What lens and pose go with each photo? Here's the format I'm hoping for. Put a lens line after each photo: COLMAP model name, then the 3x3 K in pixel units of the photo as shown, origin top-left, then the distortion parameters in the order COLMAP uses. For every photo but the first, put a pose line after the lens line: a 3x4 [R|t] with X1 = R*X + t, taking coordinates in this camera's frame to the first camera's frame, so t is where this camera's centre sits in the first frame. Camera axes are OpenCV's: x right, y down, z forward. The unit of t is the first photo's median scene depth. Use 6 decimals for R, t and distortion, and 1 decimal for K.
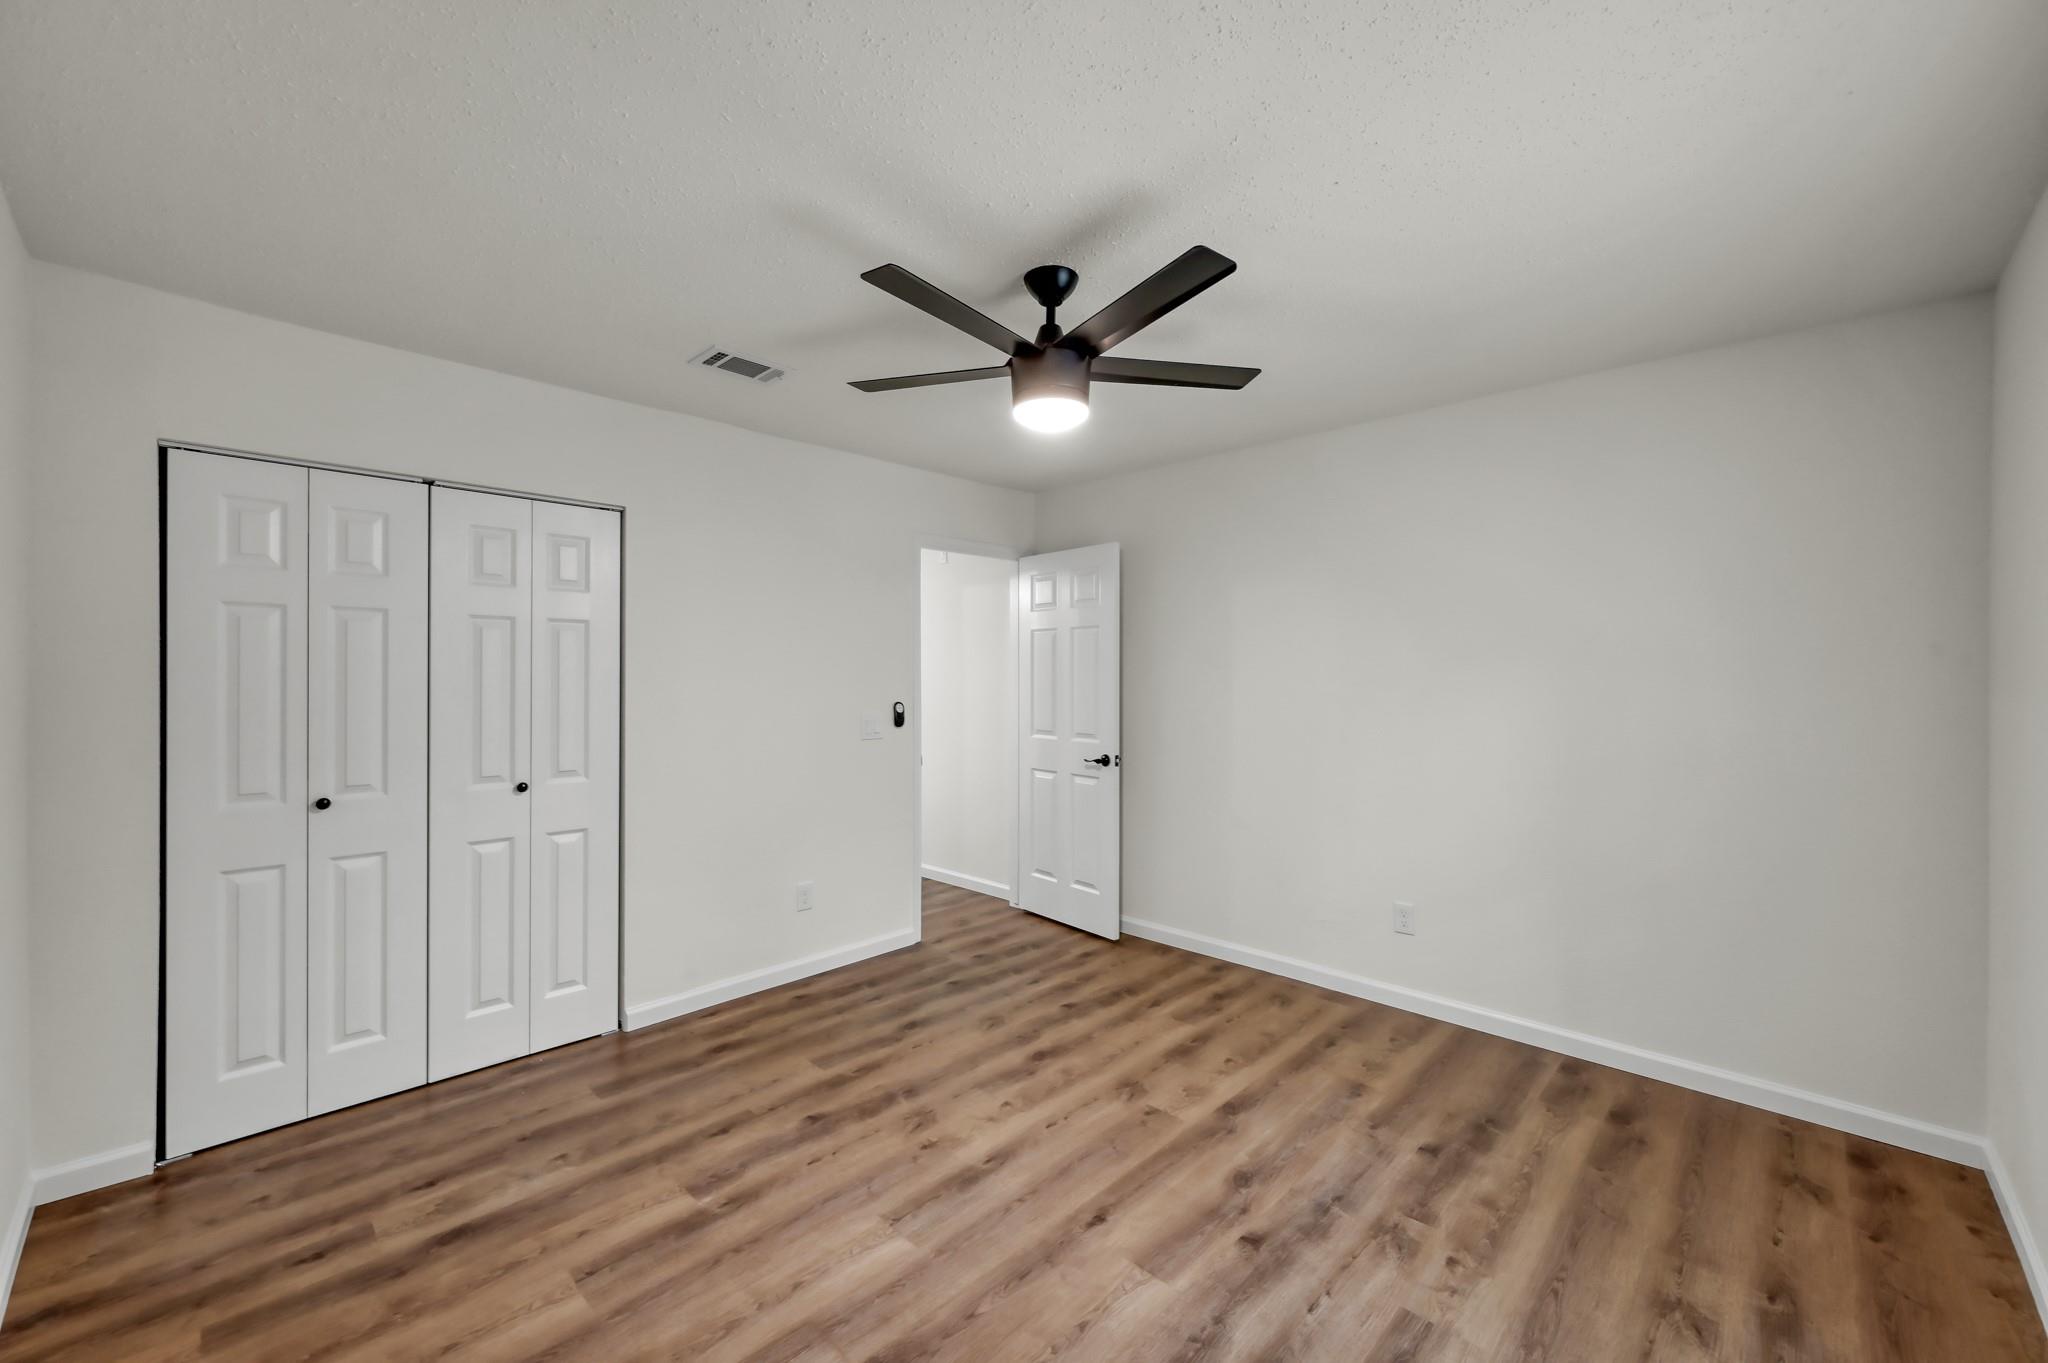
lens RADIAL K [[808.7, 0, 1024.0], [0, 808.7, 681.5], [0, 0, 1]] dist [0.012738, -0.000285]
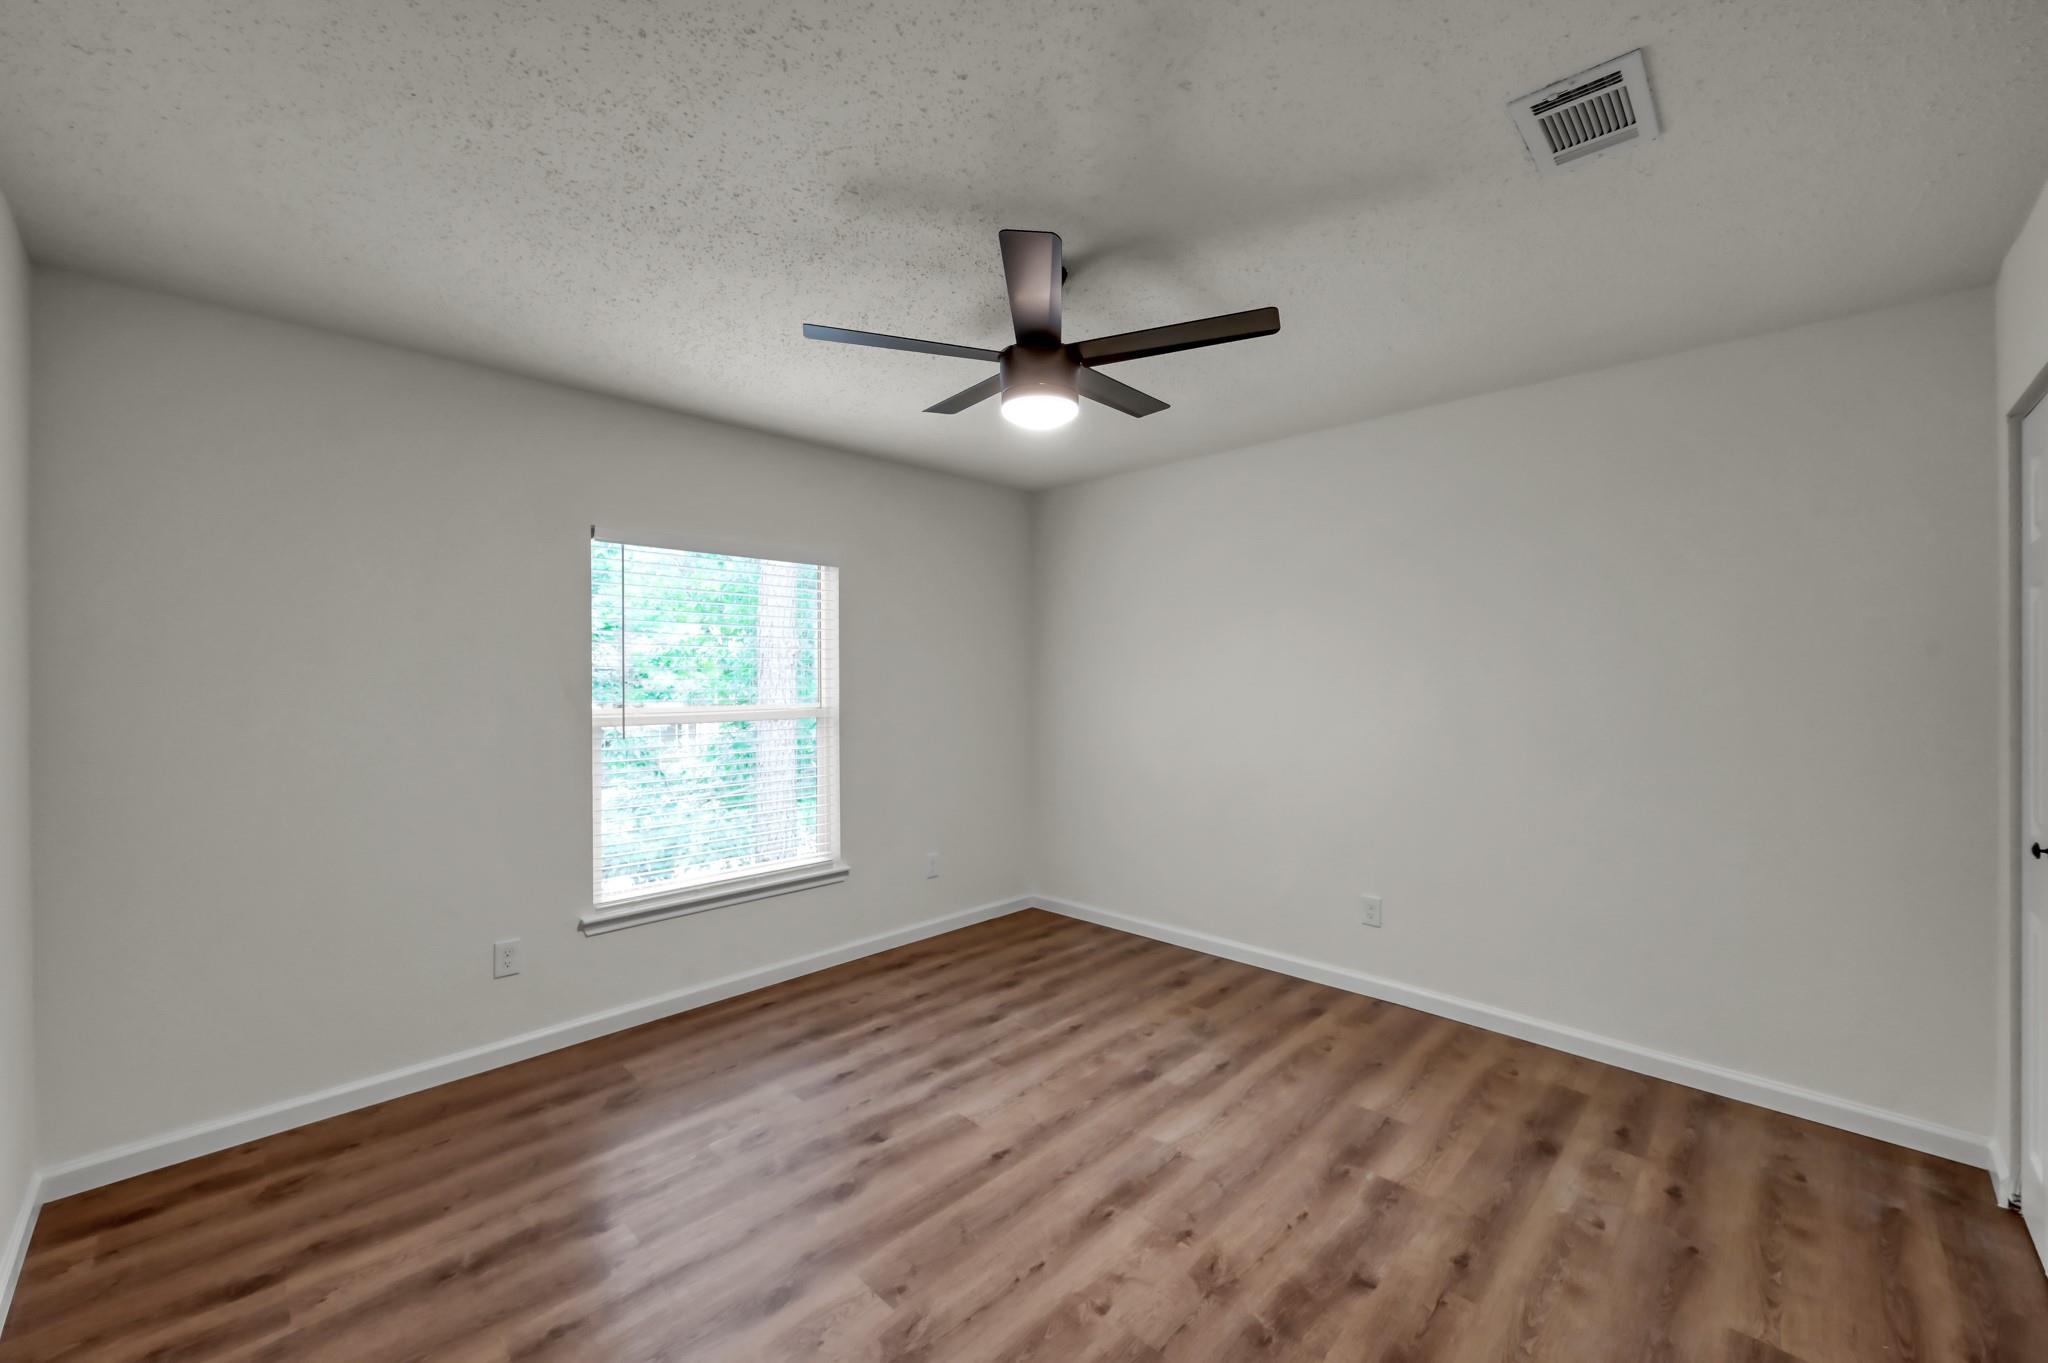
lens RADIAL K [[808.7, 0, 1024.0], [0, 808.7, 681.5], [0, 0, 1]] dist [0.012738, -0.000285]
pose [[-0.999991, 0.000194, 0.004269, 0.048373], [0.000269, 0.999849, 0.017385, -0.016854], [-0.004265, 0.017386, -0.999840, 1.998942]]
